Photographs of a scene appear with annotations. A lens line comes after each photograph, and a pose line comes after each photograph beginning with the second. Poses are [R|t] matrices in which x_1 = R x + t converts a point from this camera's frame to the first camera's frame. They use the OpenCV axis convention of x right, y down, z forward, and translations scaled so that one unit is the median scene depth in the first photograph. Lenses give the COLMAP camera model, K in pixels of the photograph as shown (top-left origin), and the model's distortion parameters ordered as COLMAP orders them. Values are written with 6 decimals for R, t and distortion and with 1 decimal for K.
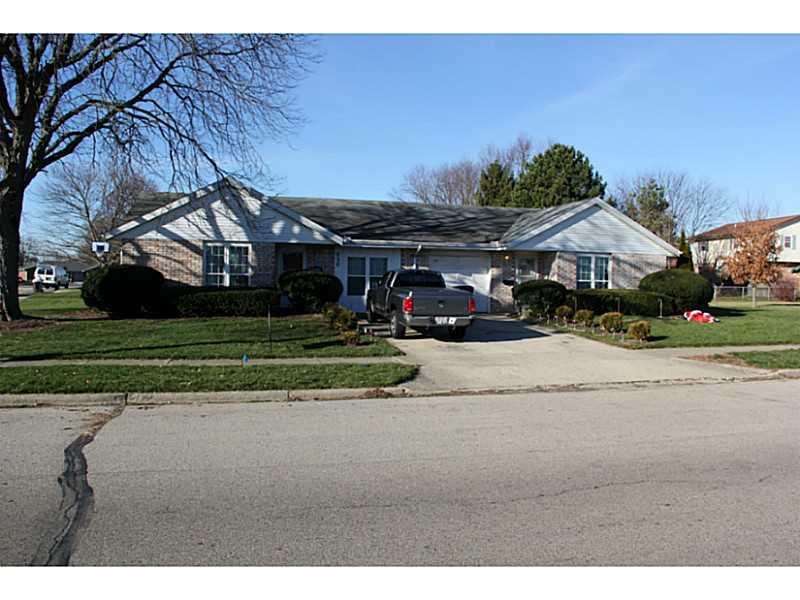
lens RADIAL K [[663.4, 0, 400.0], [0, 663.4, 300.0], [0, 0, 1]] dist [-0.174036, 0.156554]
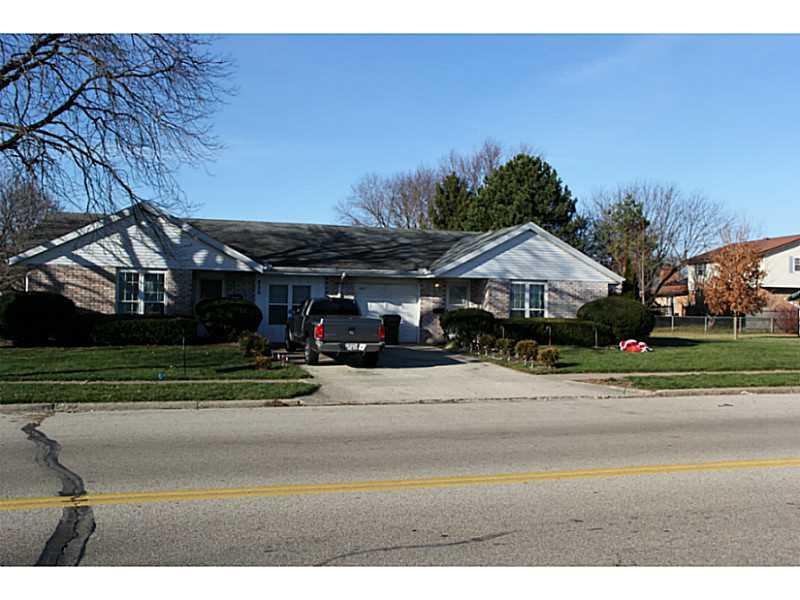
lens RADIAL K [[870.1, 0, 400.0], [0, 870.1, 300.0], [0, 0, 1]] dist [-0.010420, 0.024294]
pose [[0.999300, 0.001182, 0.037381, 0.070722], [0.000469, 0.999026, -0.044126, 0.014621], [-0.037396, 0.044113, 0.998326, -0.301822]]
